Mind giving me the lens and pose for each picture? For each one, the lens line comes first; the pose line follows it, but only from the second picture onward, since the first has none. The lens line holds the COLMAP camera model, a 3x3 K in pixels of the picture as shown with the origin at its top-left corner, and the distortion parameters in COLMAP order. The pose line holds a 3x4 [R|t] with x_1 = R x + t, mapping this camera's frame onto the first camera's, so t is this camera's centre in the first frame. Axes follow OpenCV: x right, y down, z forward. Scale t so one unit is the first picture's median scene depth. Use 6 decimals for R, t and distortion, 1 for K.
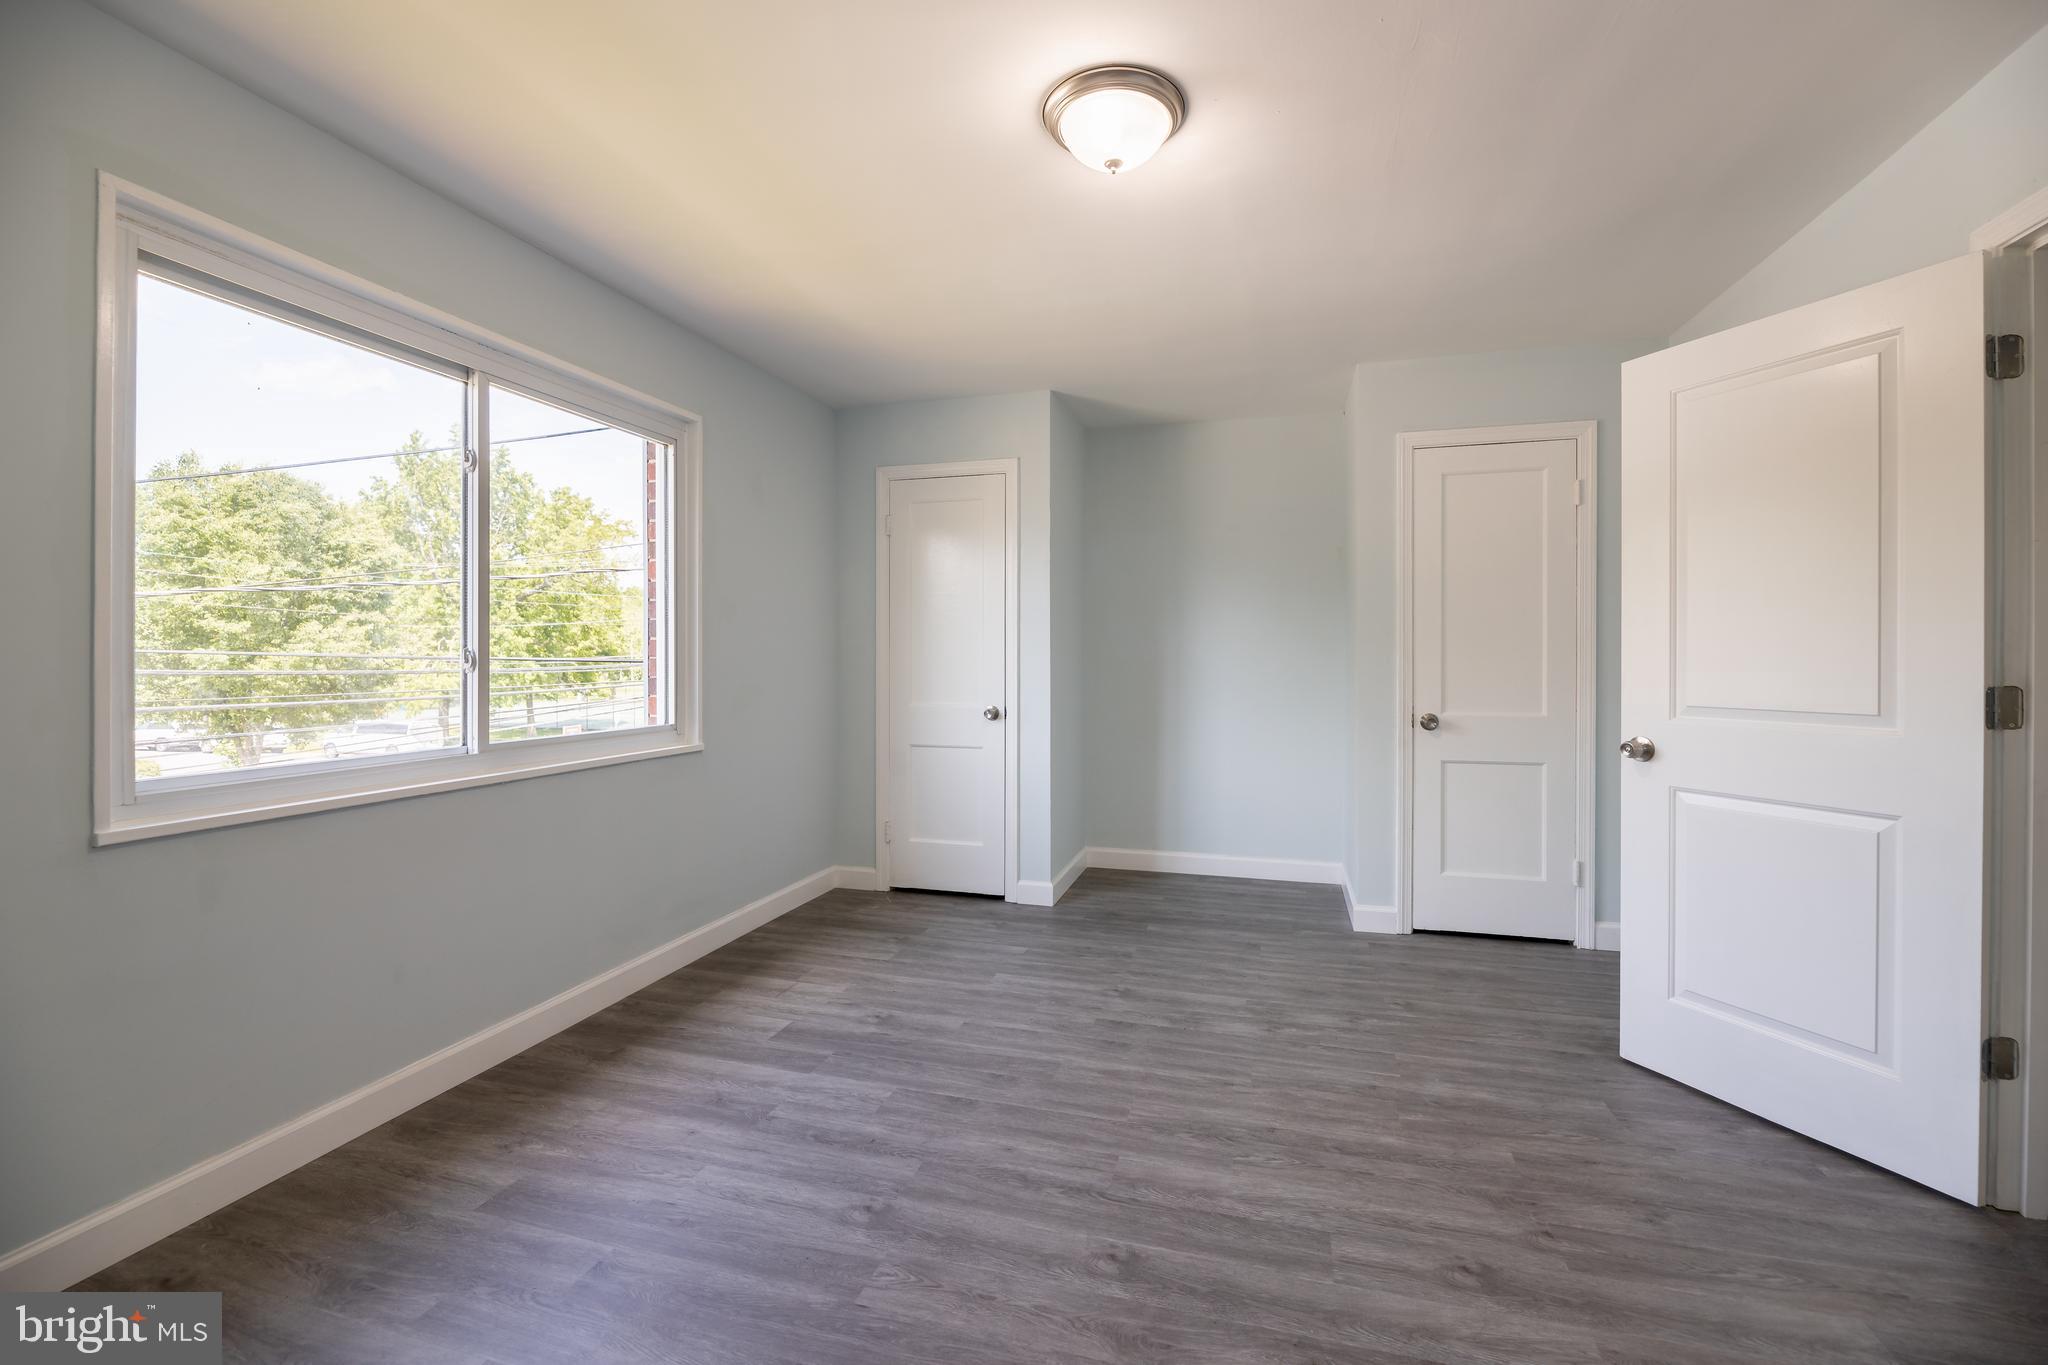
lens RADIAL K [[868.9, 0, 1022.6], [0, 868.9, 665.5], [0, 0, 1]] dist [0.000479, 0.000064]
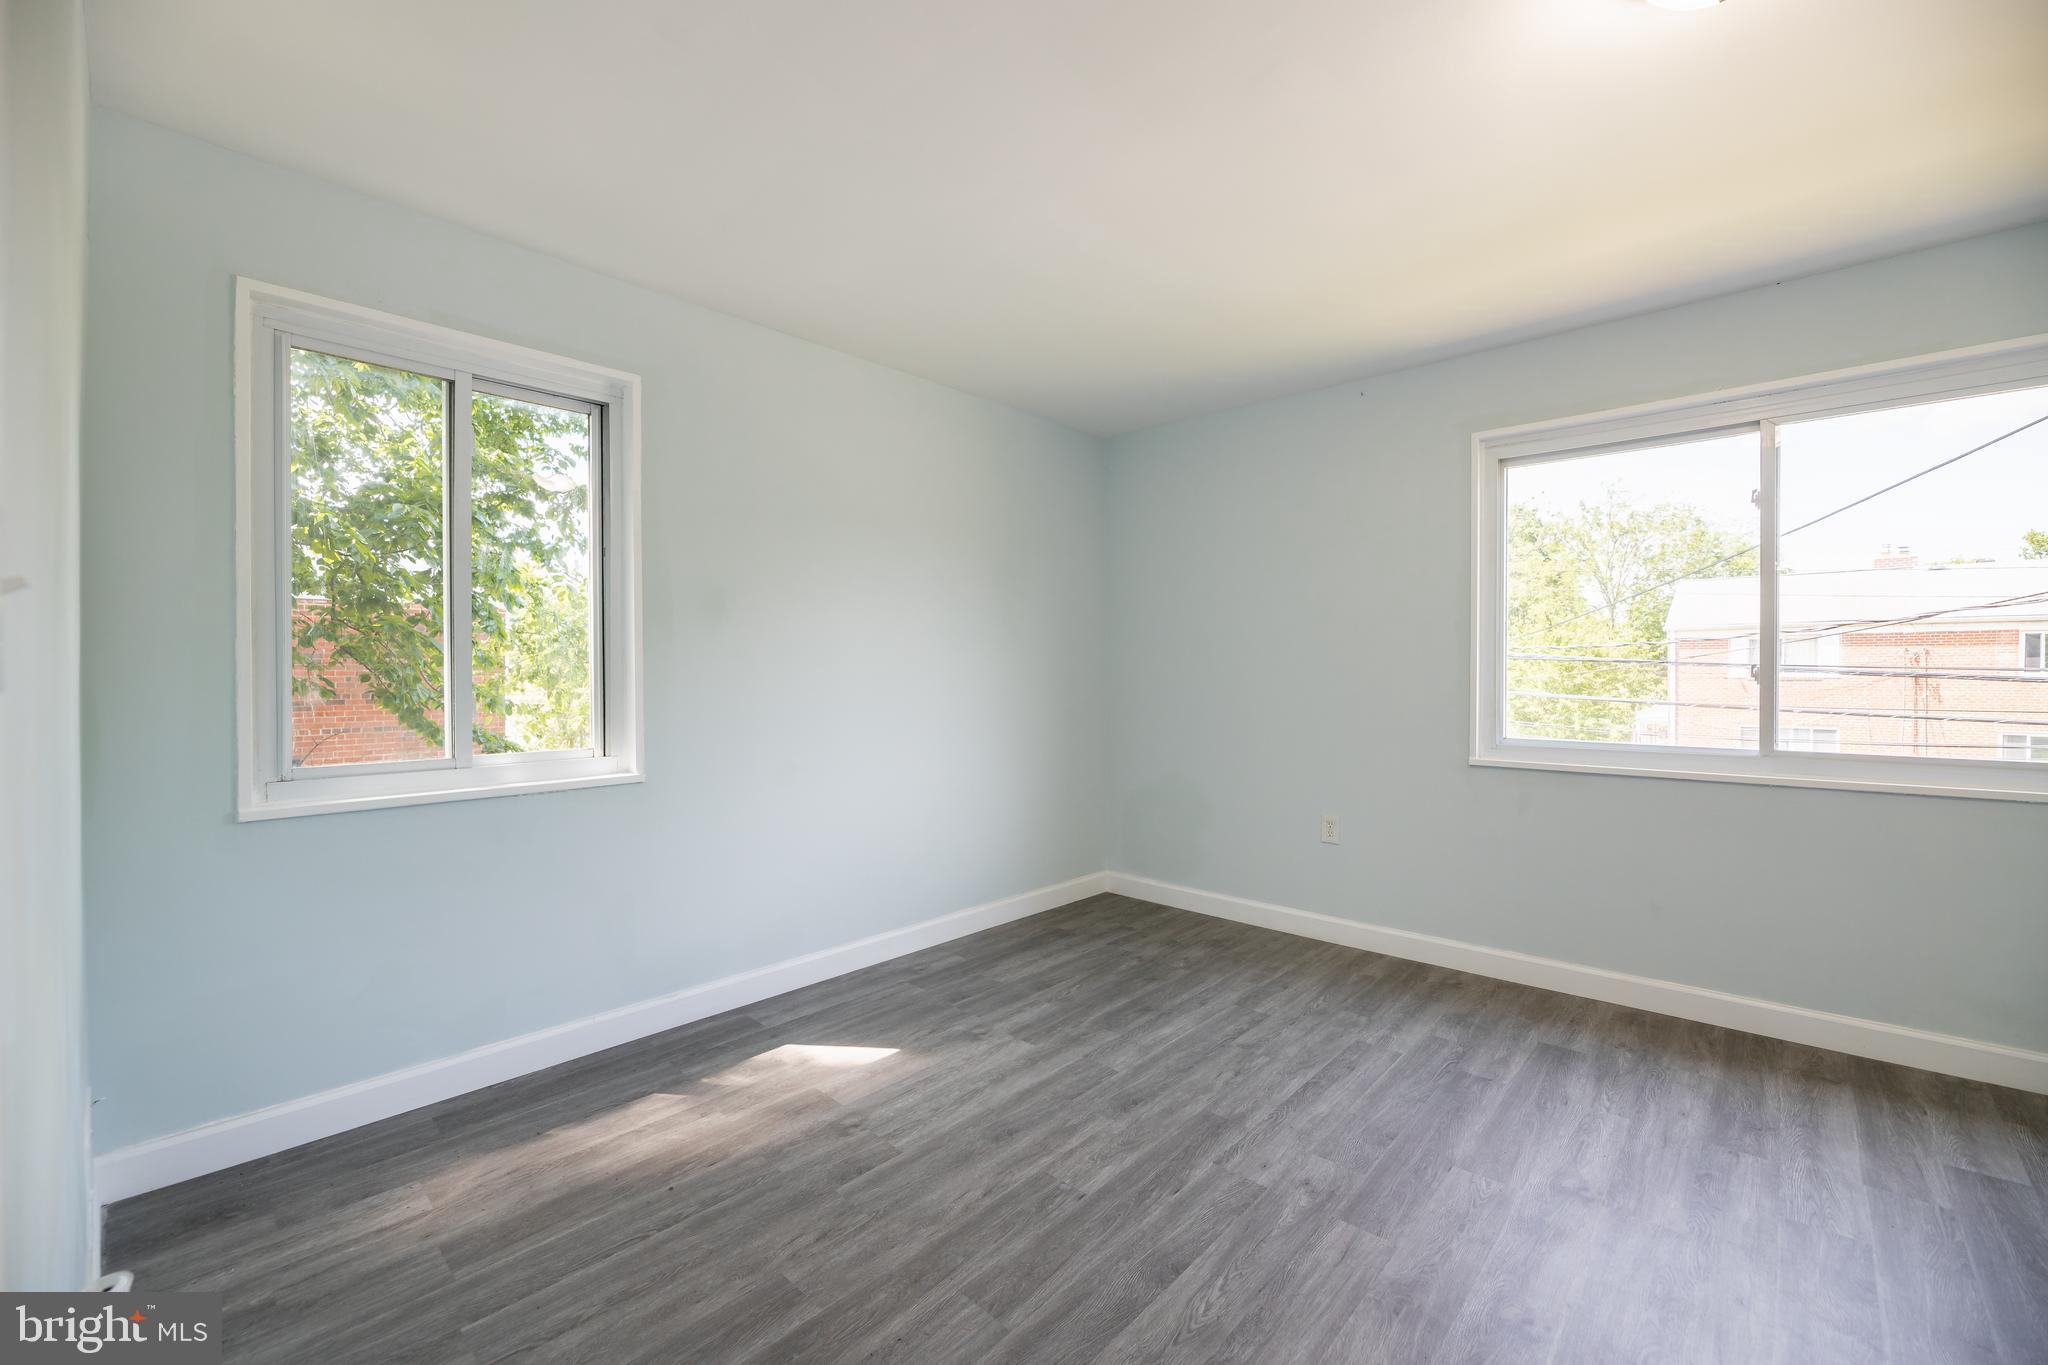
lens RADIAL K [[860.9, 0, 1022.7], [0, 860.9, 675.4], [0, 0, 1]] dist [0.000118, 0.000002]
pose [[-0.438563, 0.005458, -0.898684, 0.846829], [-0.010476, 0.999883, 0.011185, -0.008008], [0.898640, 0.014320, -0.438454, 0.658739]]
